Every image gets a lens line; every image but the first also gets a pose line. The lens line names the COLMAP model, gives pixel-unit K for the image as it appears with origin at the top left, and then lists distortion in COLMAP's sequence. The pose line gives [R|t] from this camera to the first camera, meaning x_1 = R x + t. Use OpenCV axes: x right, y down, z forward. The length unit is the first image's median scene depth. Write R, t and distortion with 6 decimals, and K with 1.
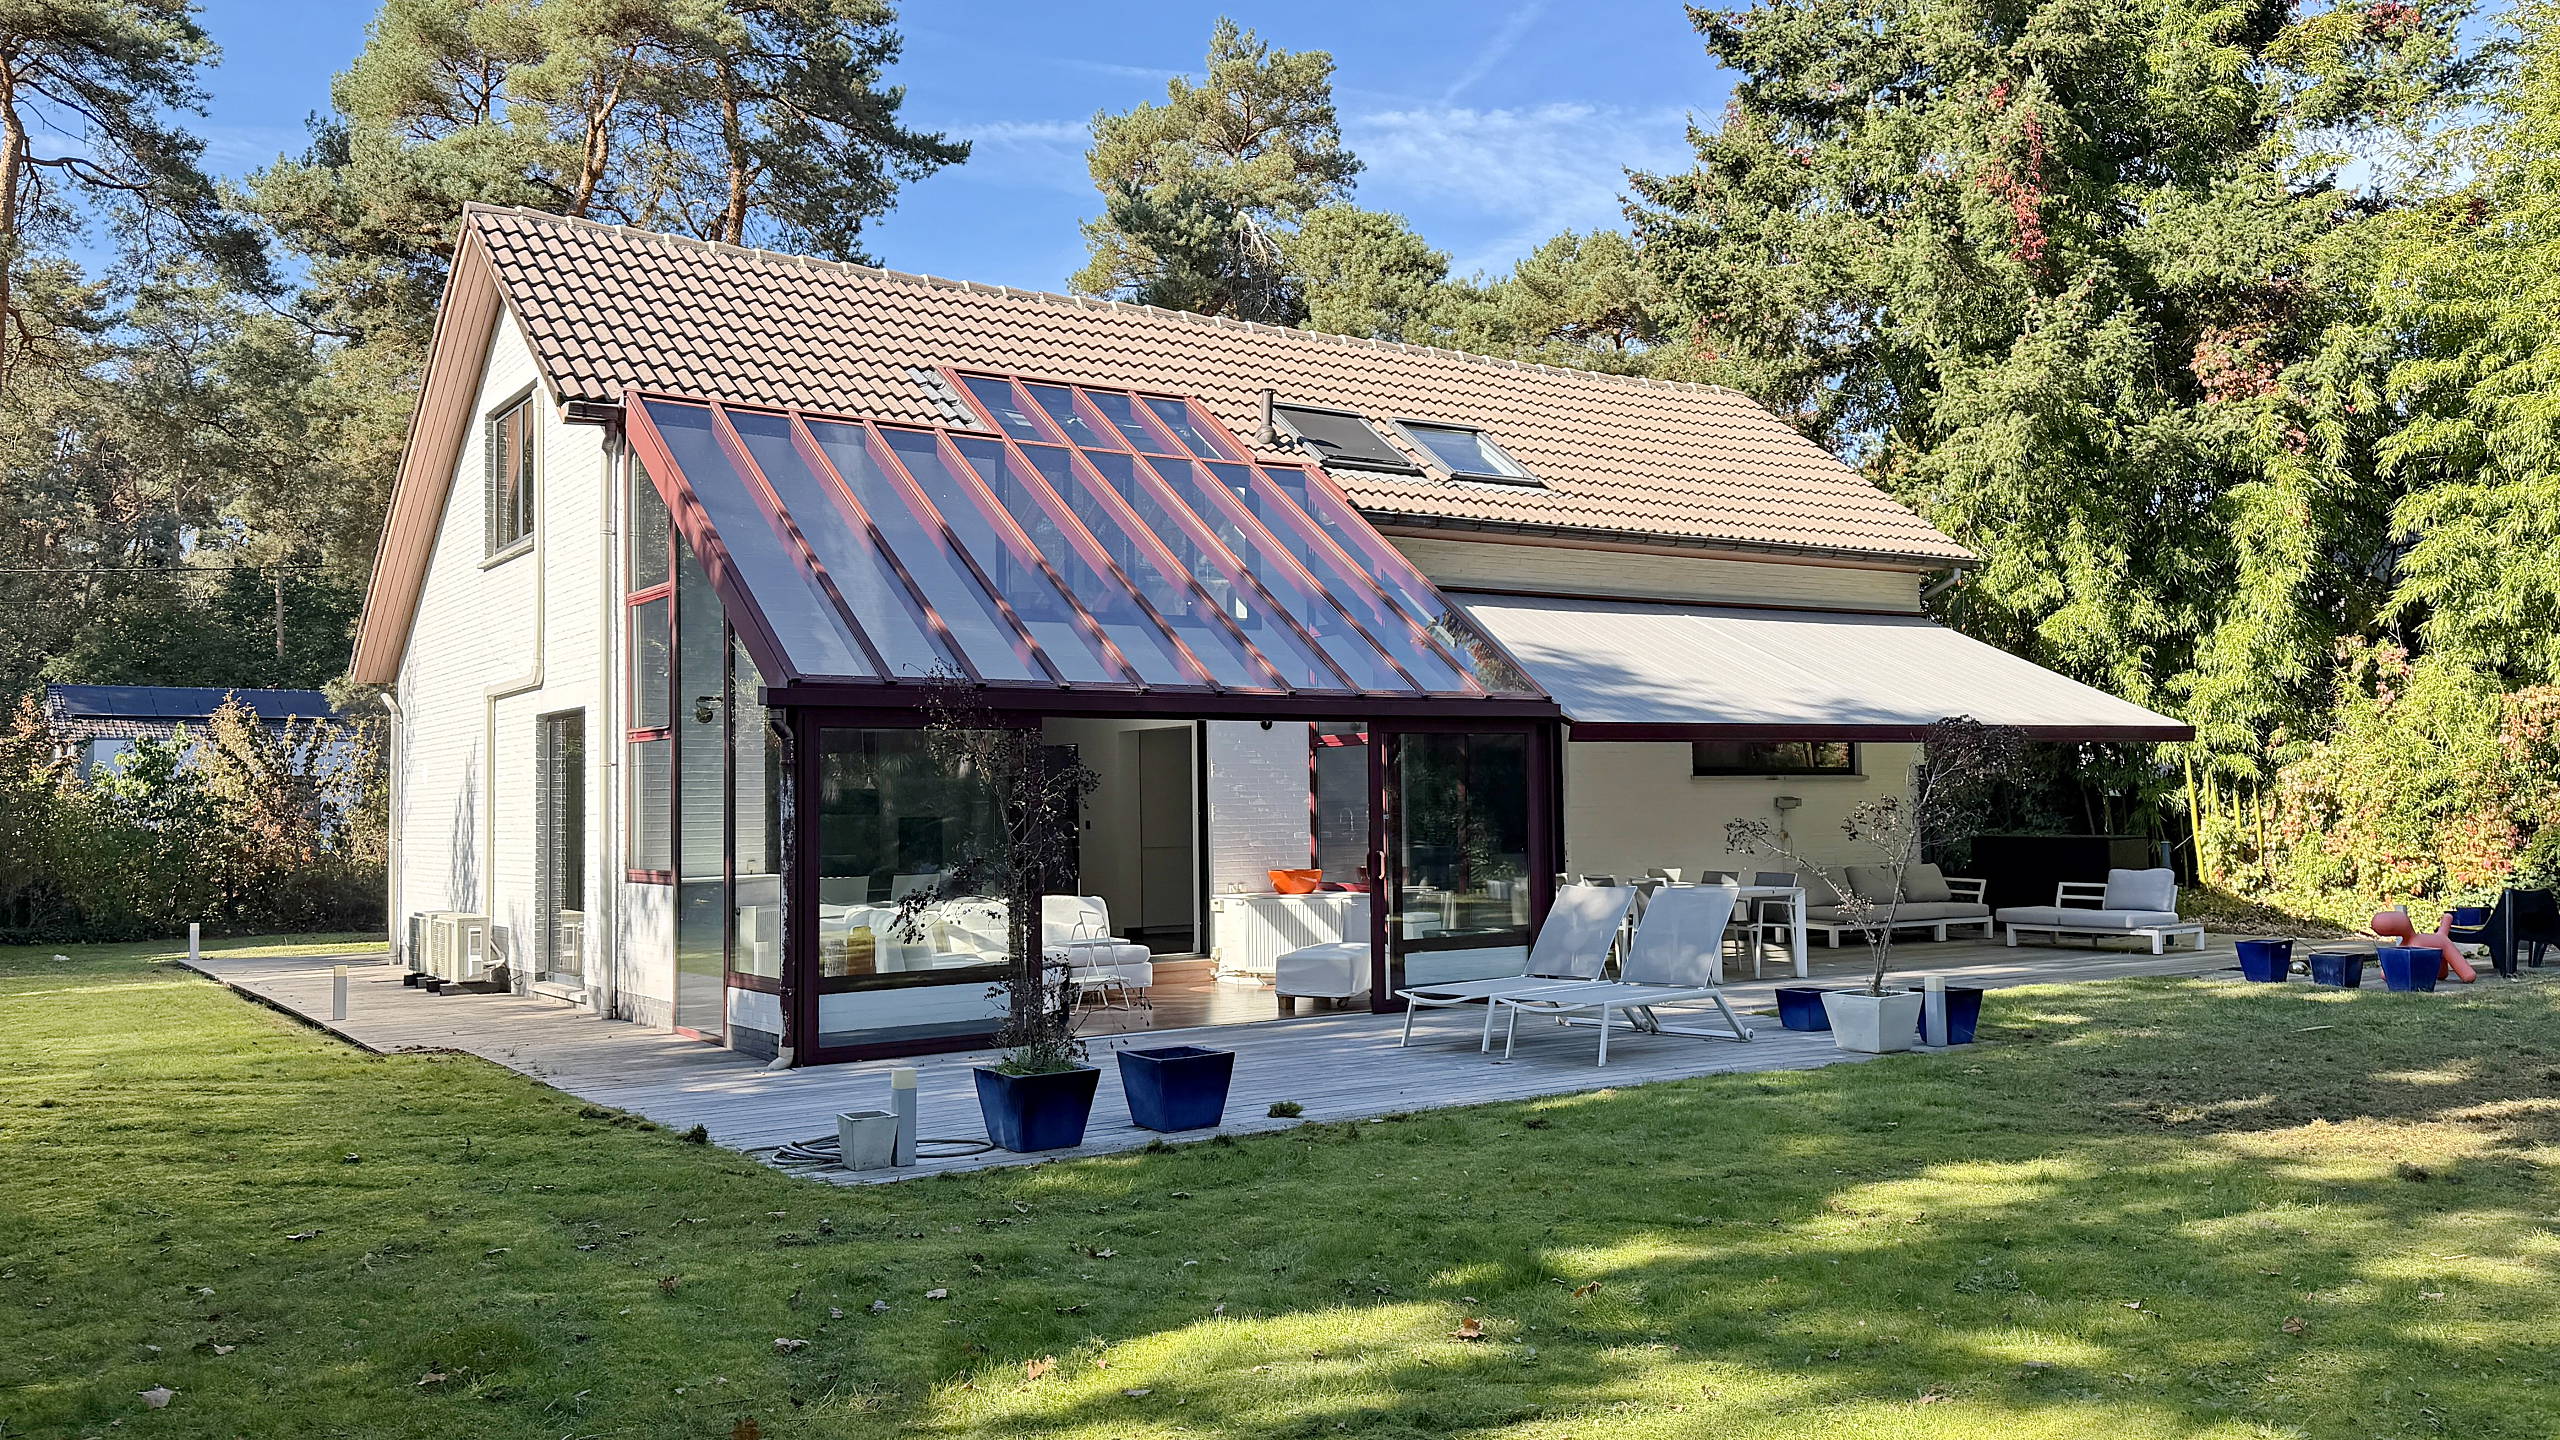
lens RADIAL K [[2059.4, 0, 1280.0], [0, 2059.4, 720.0], [0, 0, 1]] dist [0.144538, -0.233399]
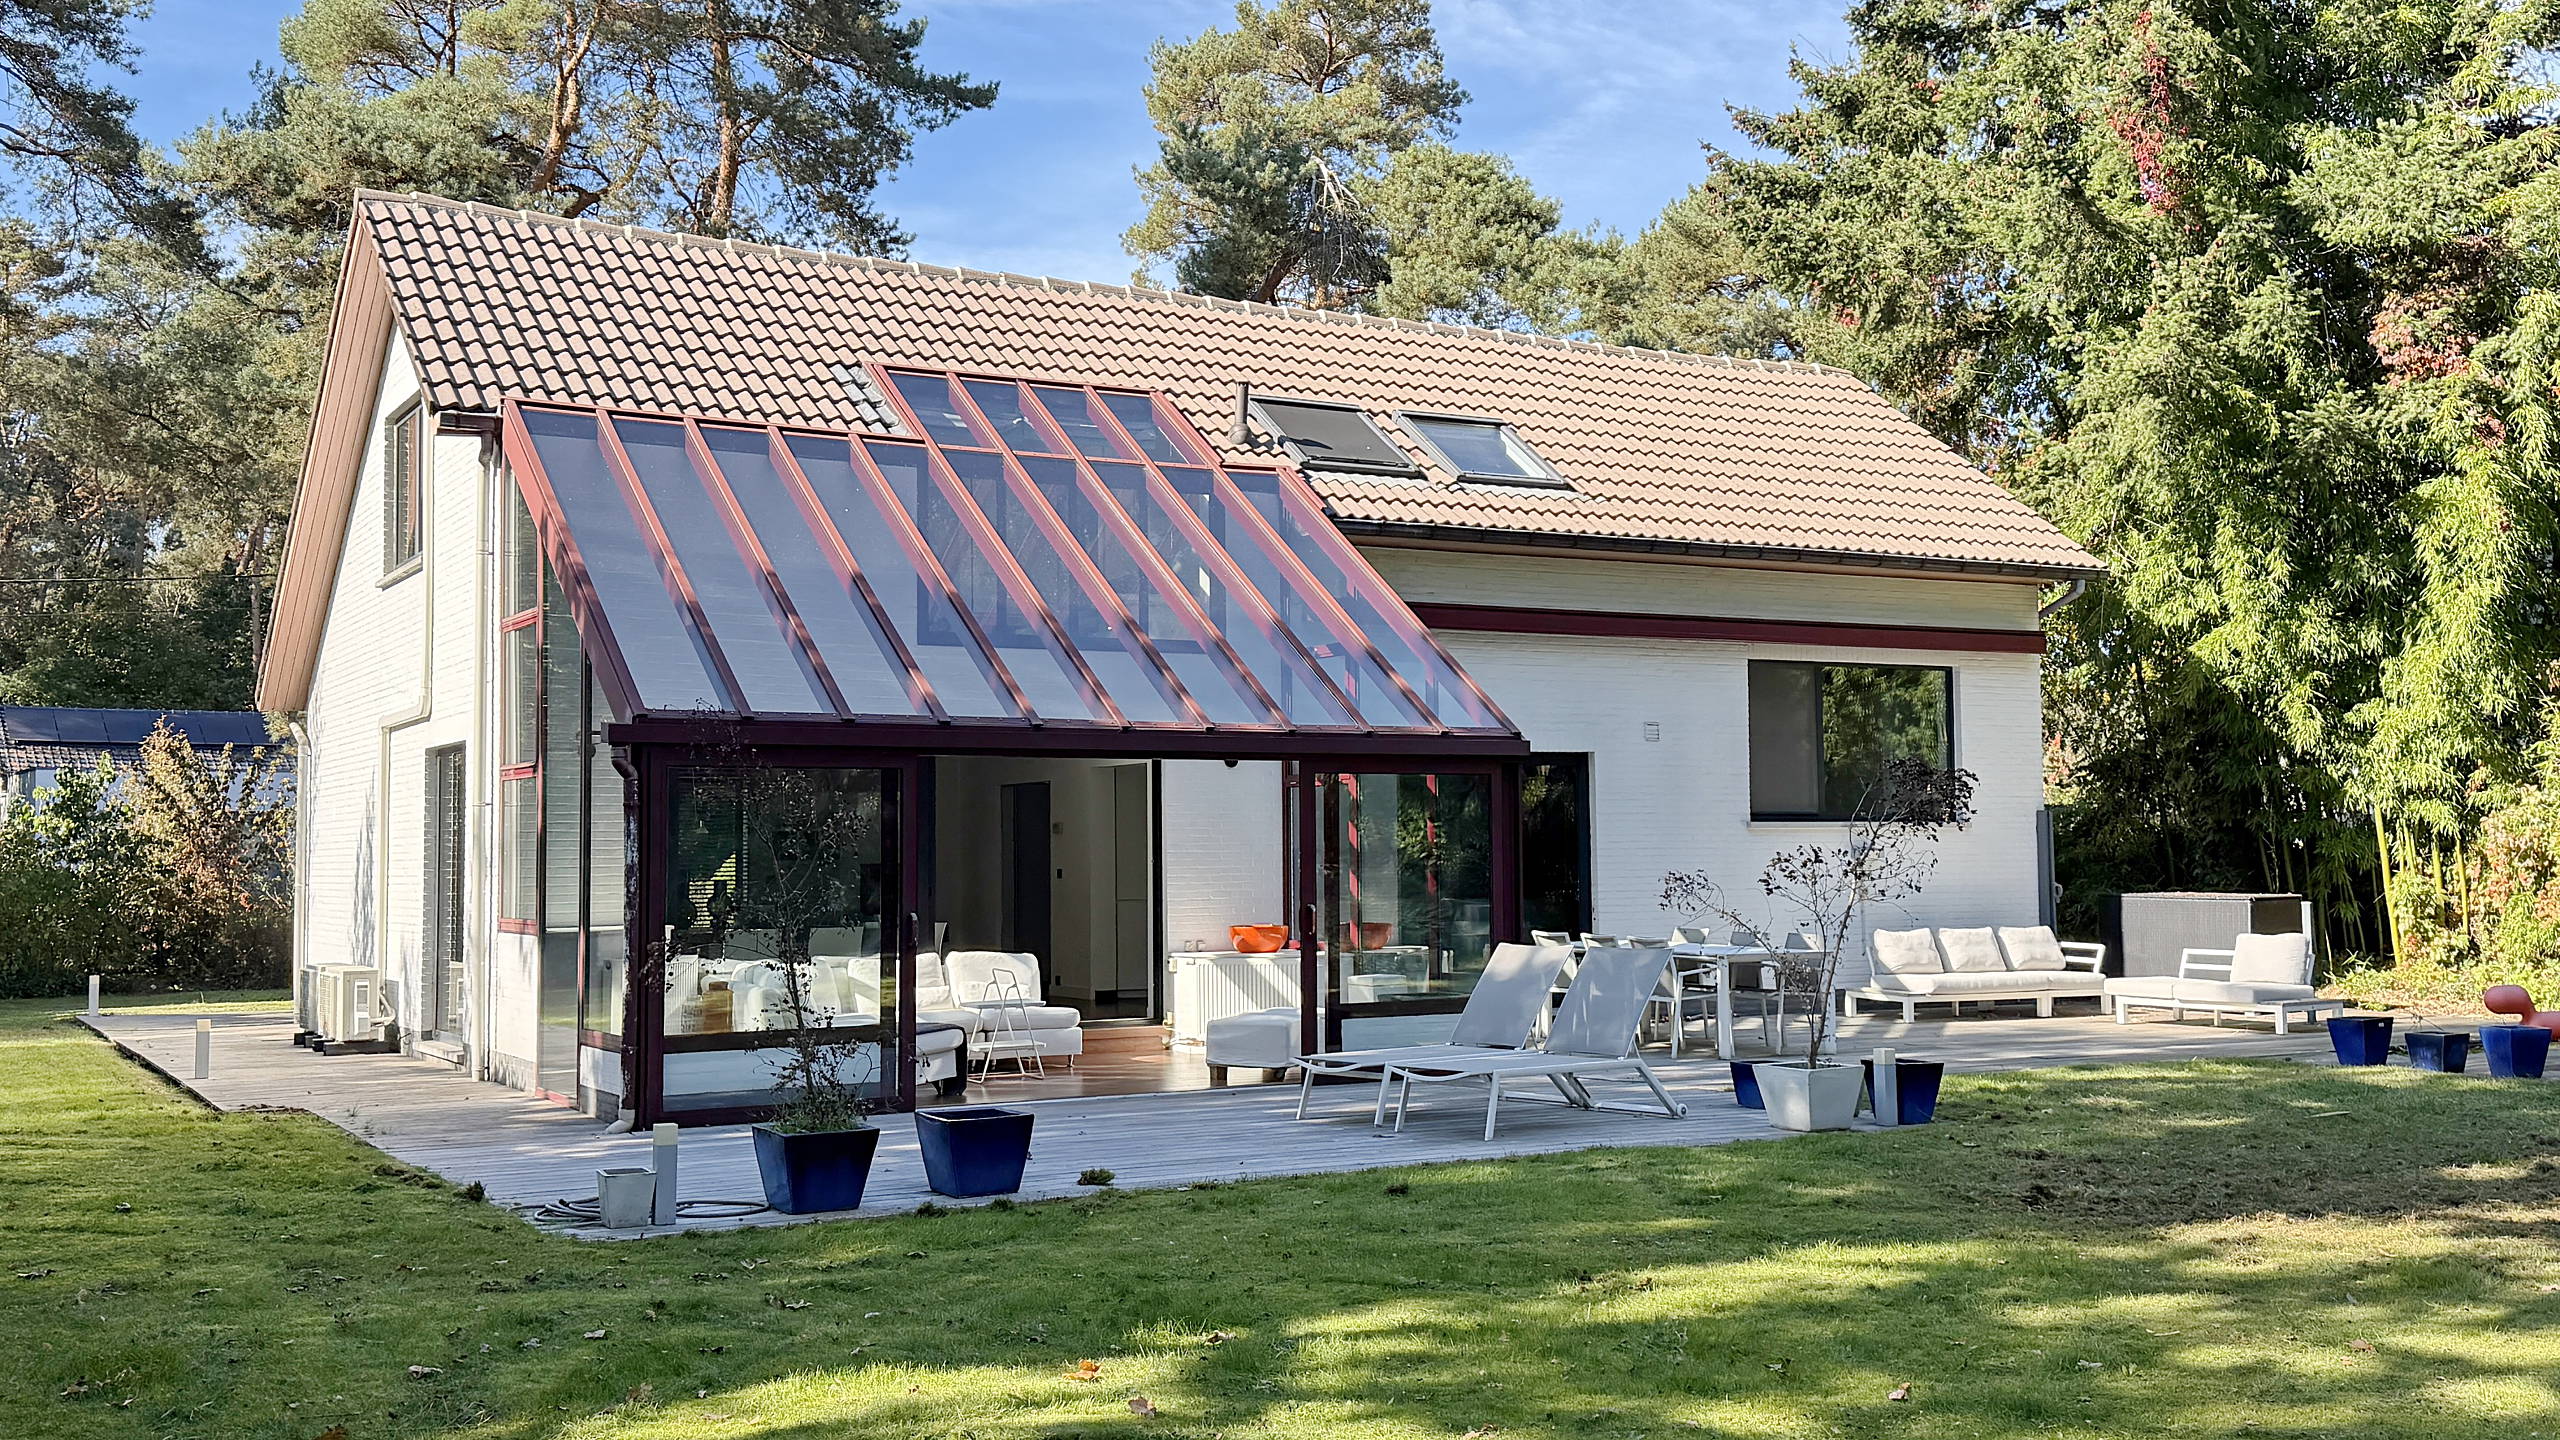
lens RADIAL K [[2513.0, 0, 1262.8], [0, 2513.0, 719.6], [0, 0, 1]] dist [0.185450, -0.370084]
pose [[0.996755, 0.002283, -0.080464, 0.077003], [-0.003156, 0.999937, -0.010727, -0.003399], [0.080434, 0.010946, 0.996700, -0.064581]]
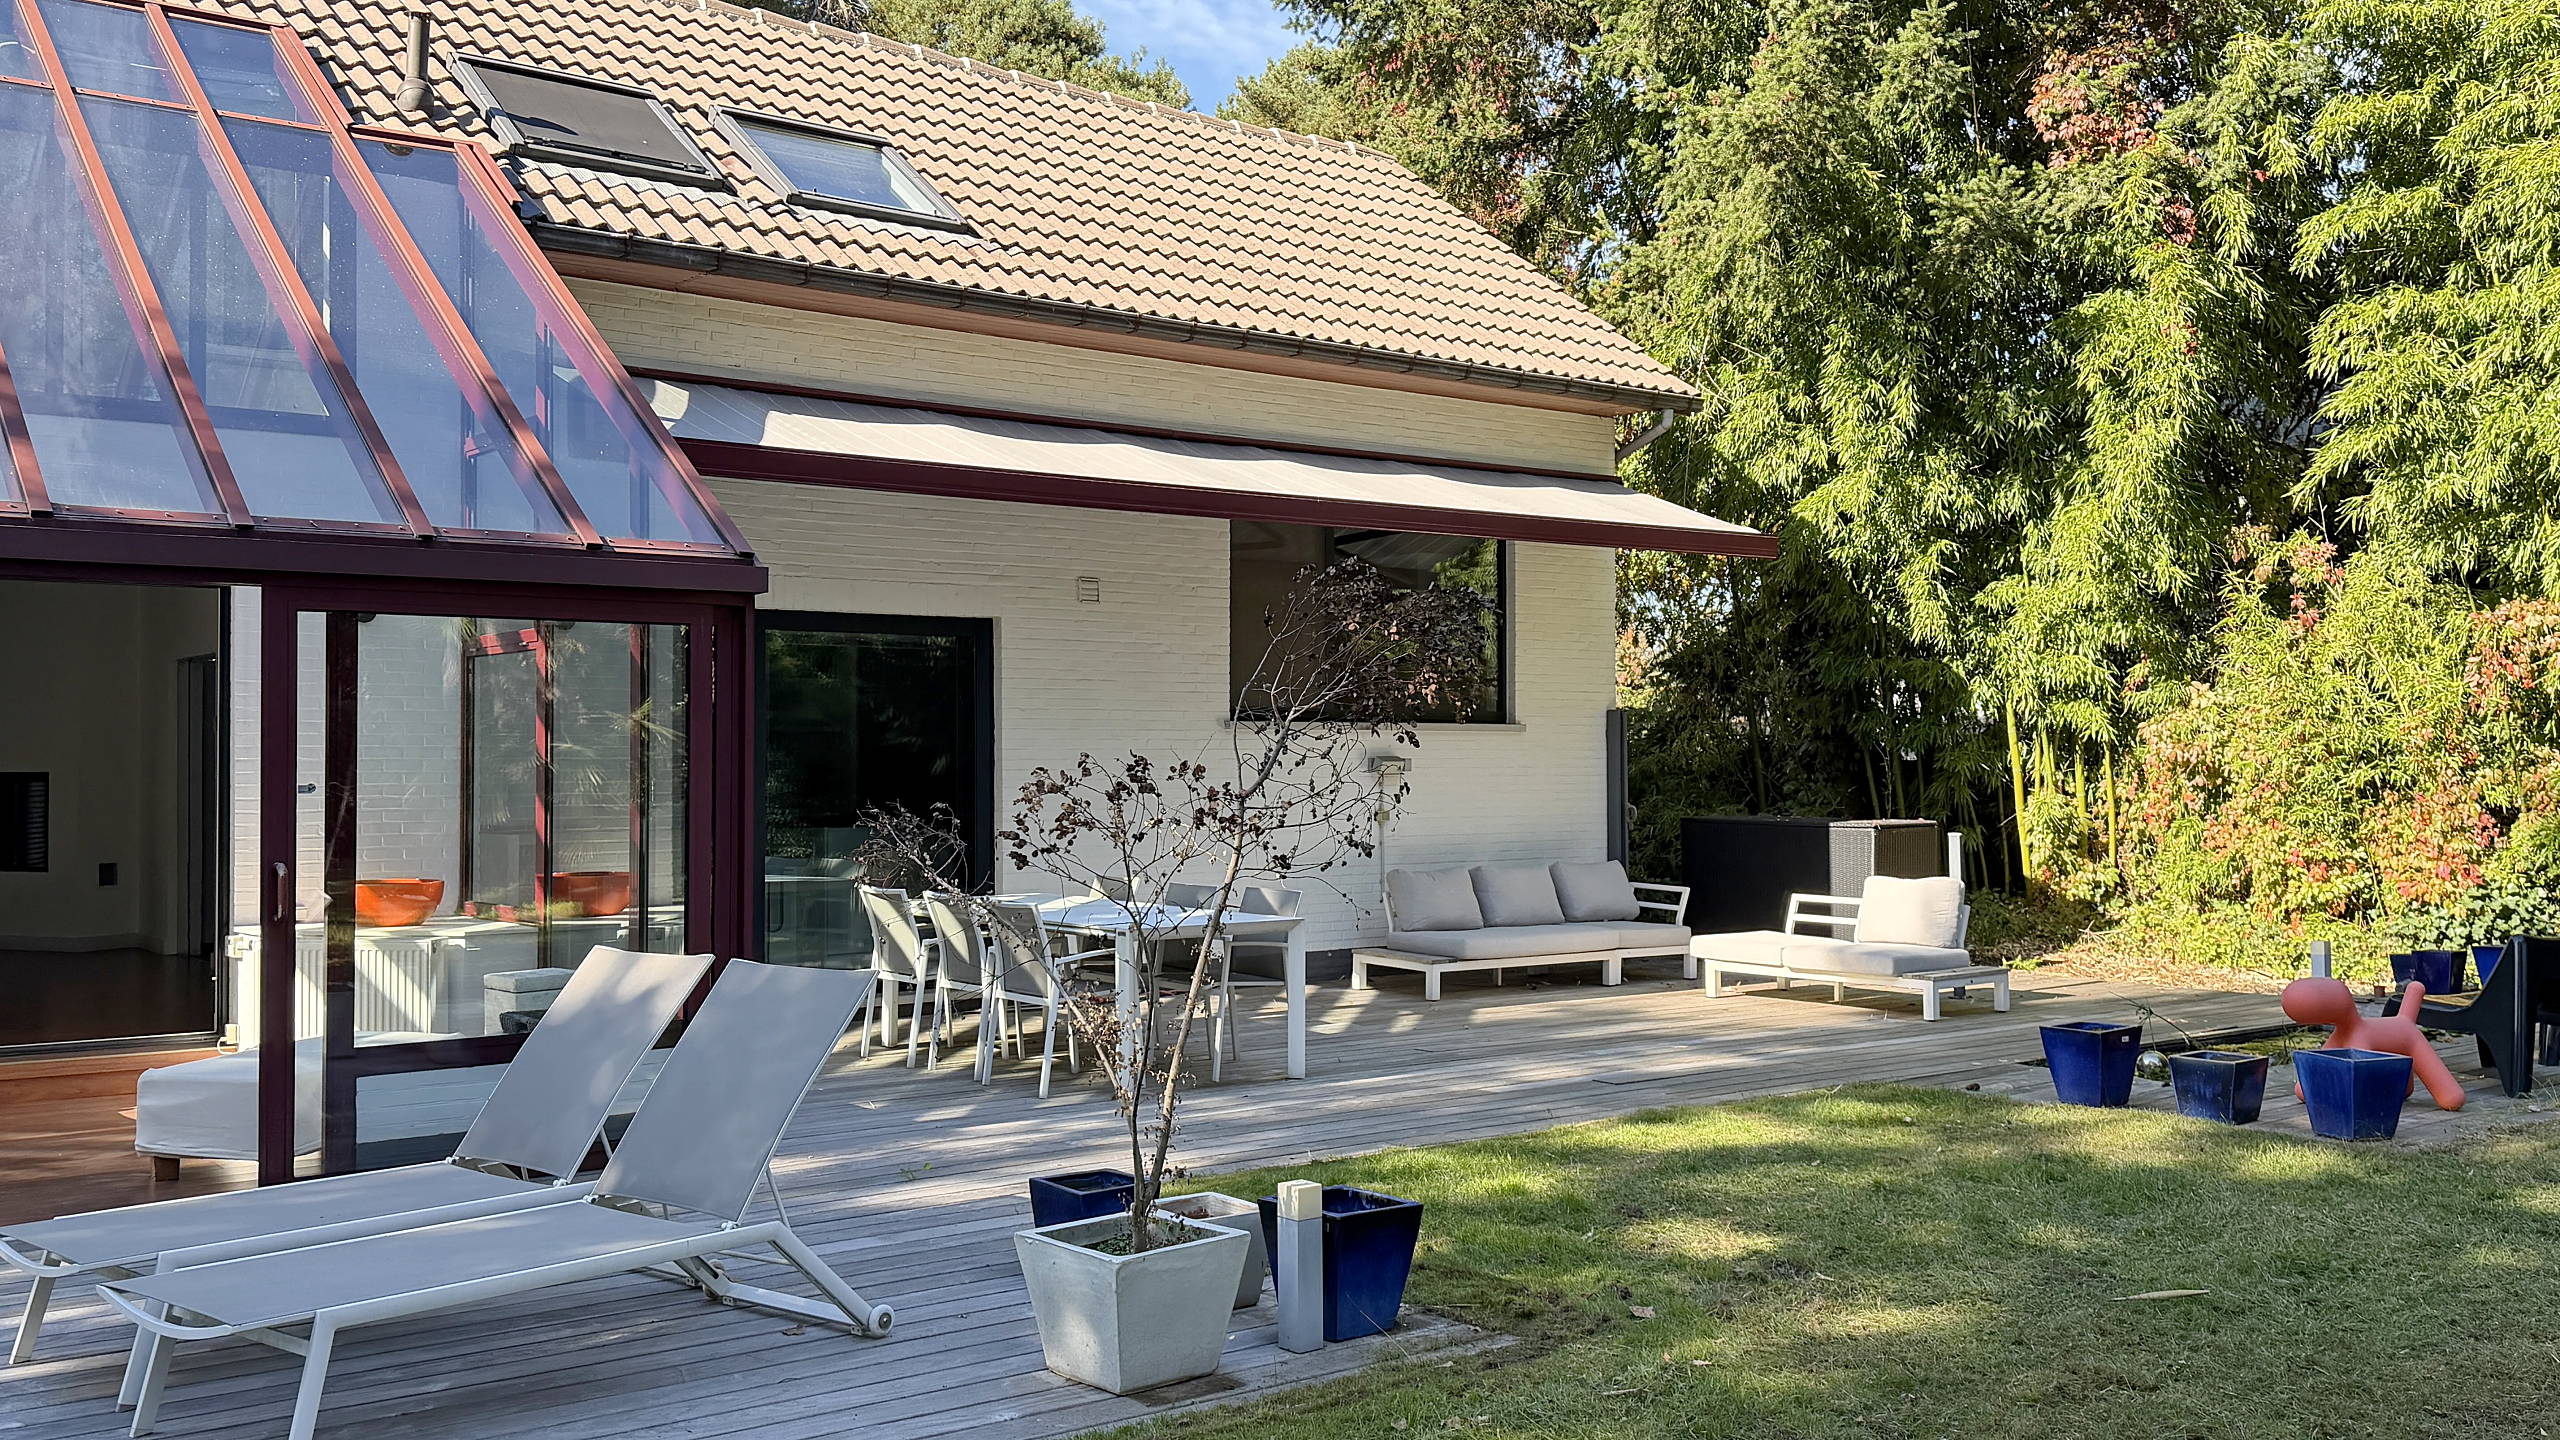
lens RADIAL K [[2206.3, 0, 1280.0], [0, 2206.3, 720.0], [0, 0, 1]] dist [0.197952, -0.383241]
pose [[0.997432, 0.014058, 0.070232, 0.158619], [-0.015690, 0.999618, 0.022731, 0.010781], [-0.069885, -0.023774, 0.997272, 0.318079]]
